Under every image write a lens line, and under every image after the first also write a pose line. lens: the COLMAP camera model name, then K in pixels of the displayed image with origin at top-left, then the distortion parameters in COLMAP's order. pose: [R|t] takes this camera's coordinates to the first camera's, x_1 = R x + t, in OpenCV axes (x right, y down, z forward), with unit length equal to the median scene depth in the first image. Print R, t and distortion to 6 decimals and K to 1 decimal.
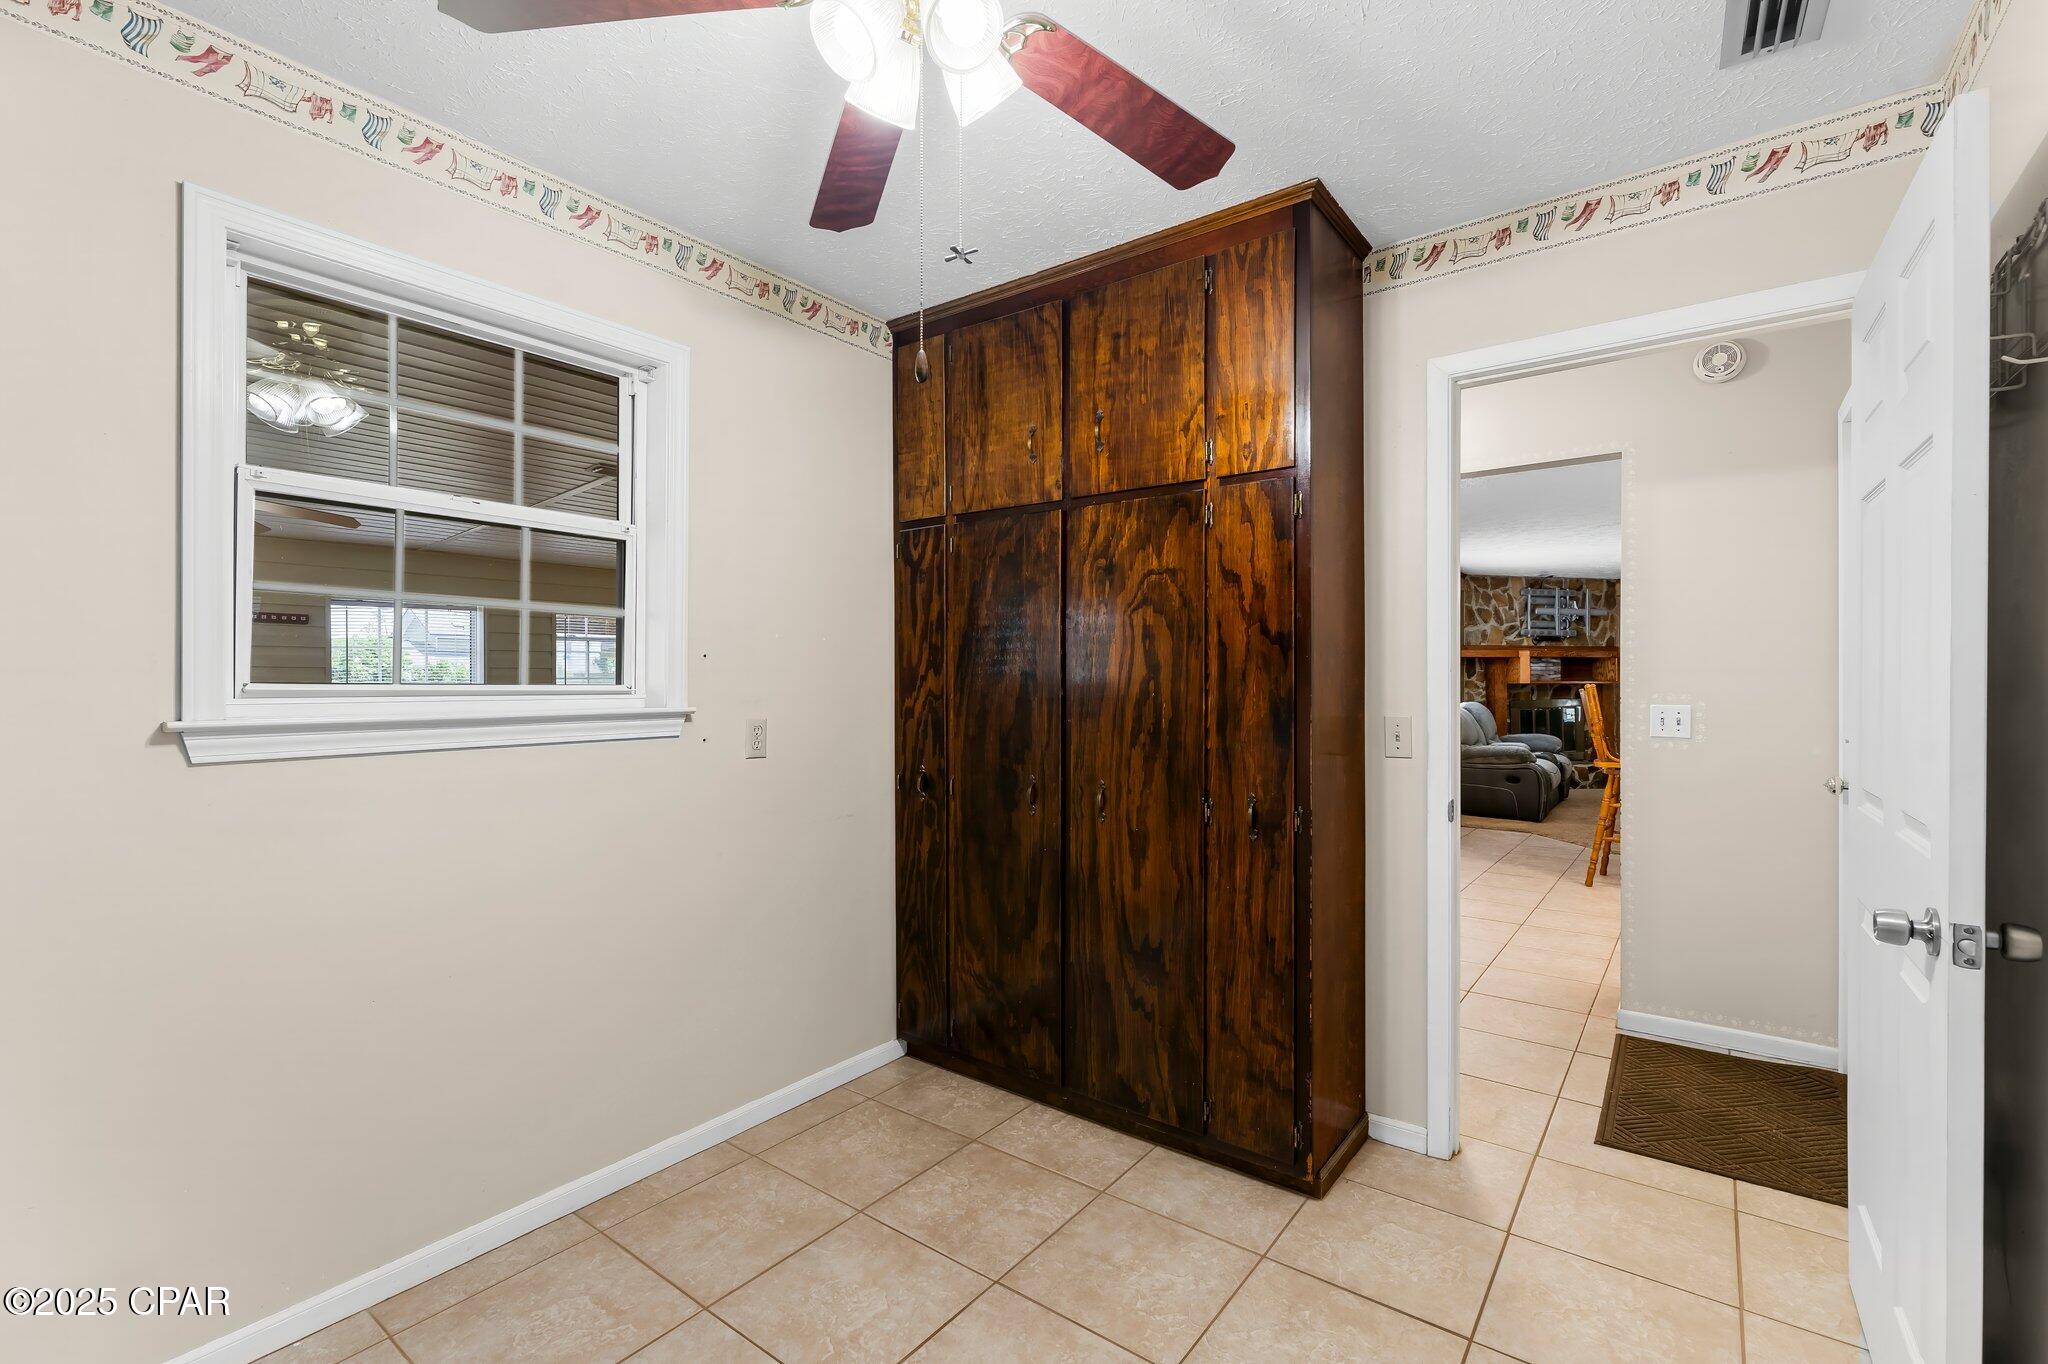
lens RADIAL K [[899.7, 0, 1024.0], [0, 899.7, 682.0], [0, 0, 1]] dist [-0.000697, -0.000028]
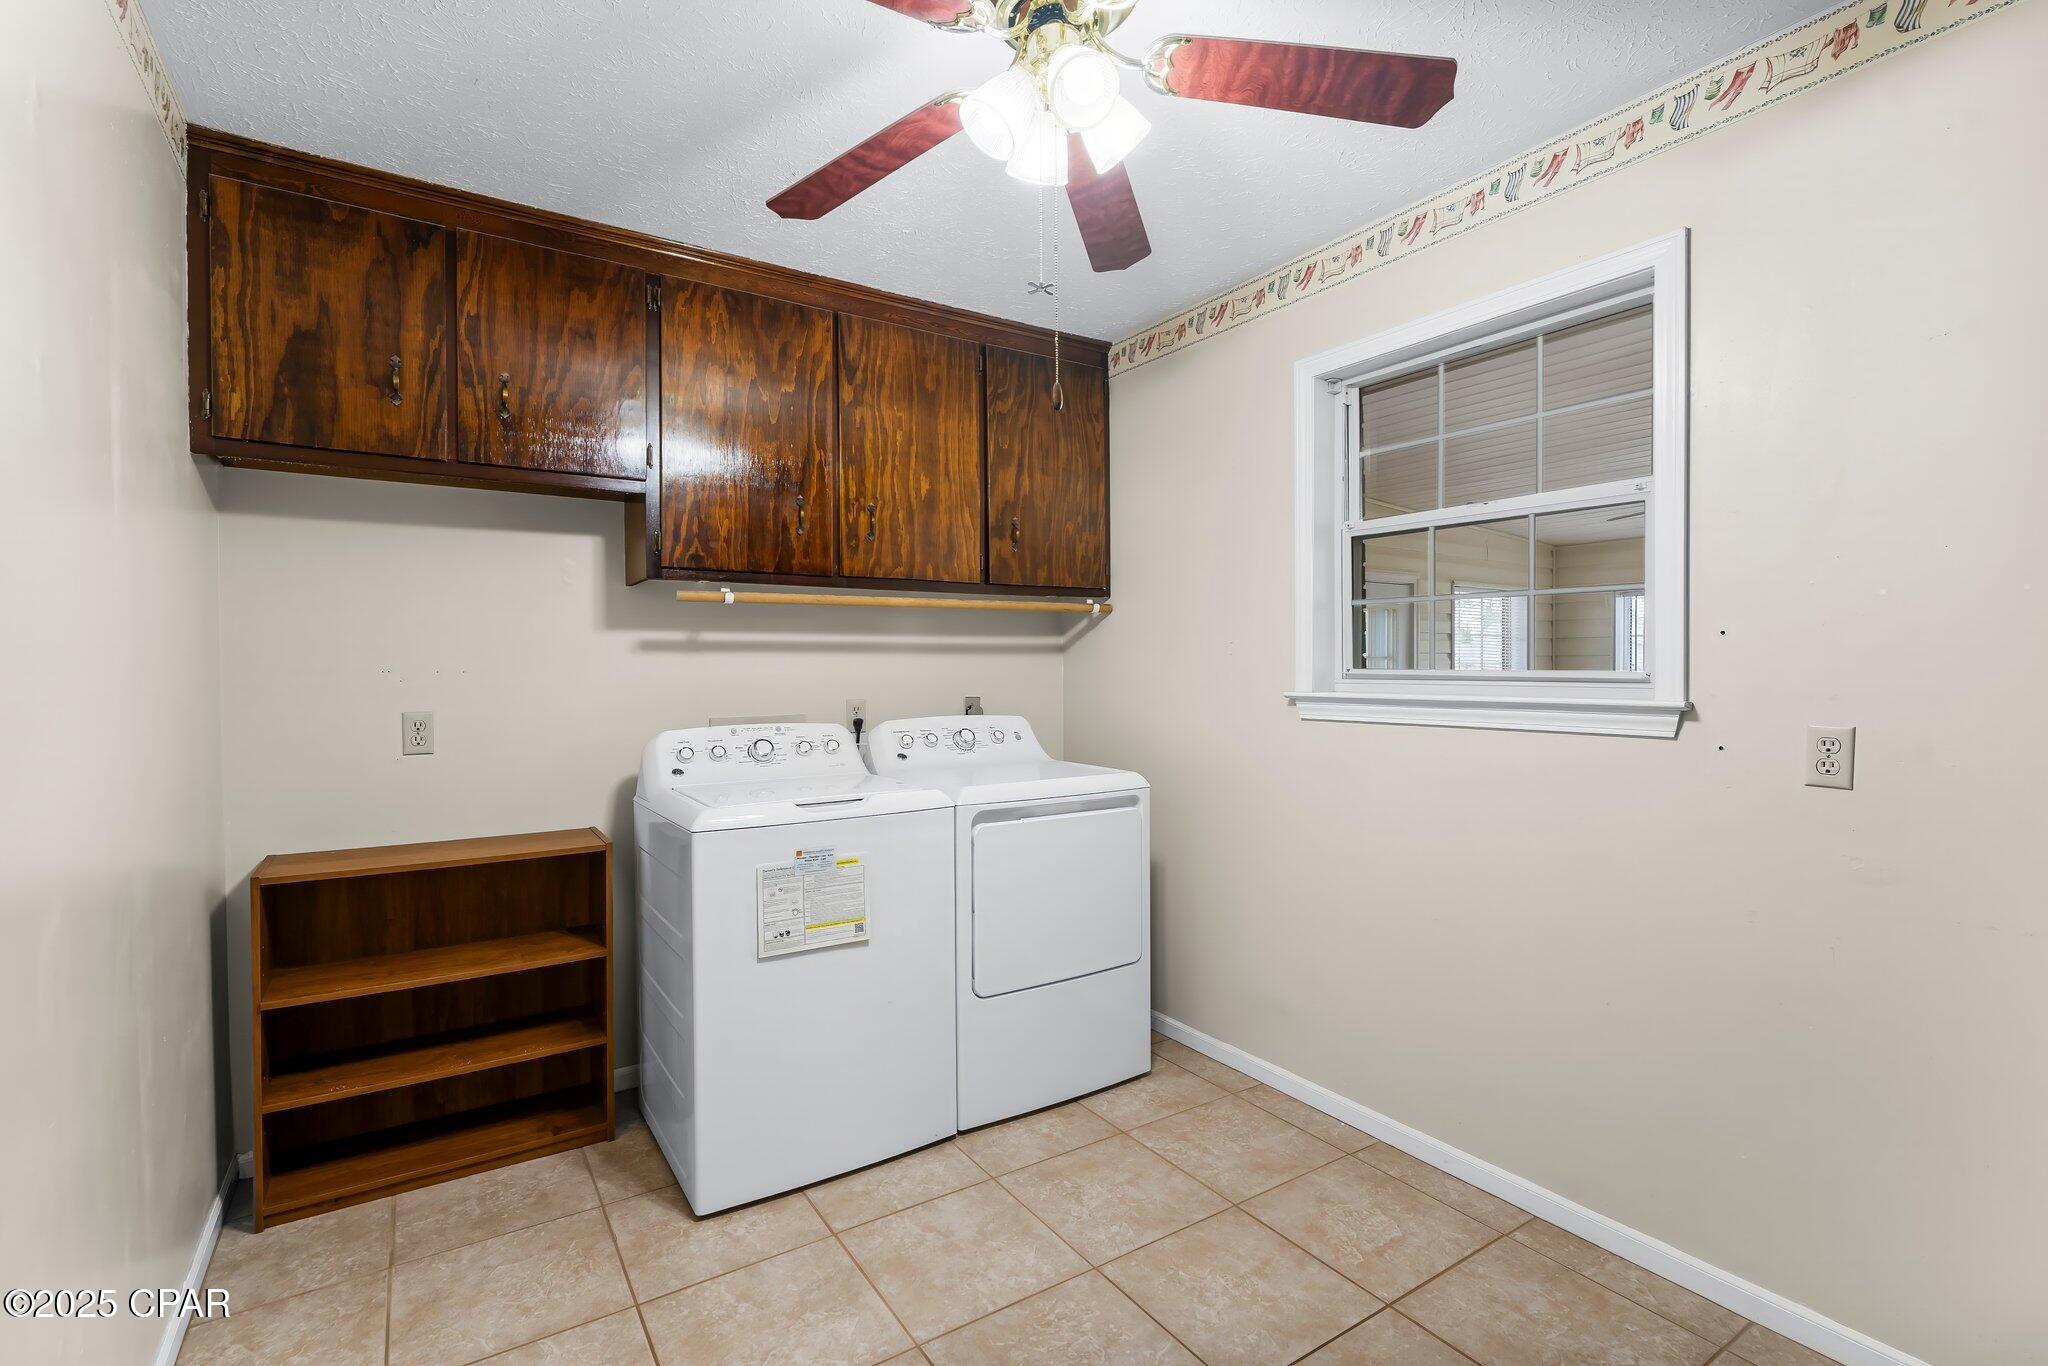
lens RADIAL K [[933.4, 0, 1024.0], [0, 933.4, 683.0], [0, 0, 1]] dist [0.000574, 0.000070]
pose [[-0.335378, 0.016897, -0.941932, 0.647419], [0.001415, 0.999847, 0.017432, -0.002150], [0.942083, 0.004514, -0.335350, 0.852850]]
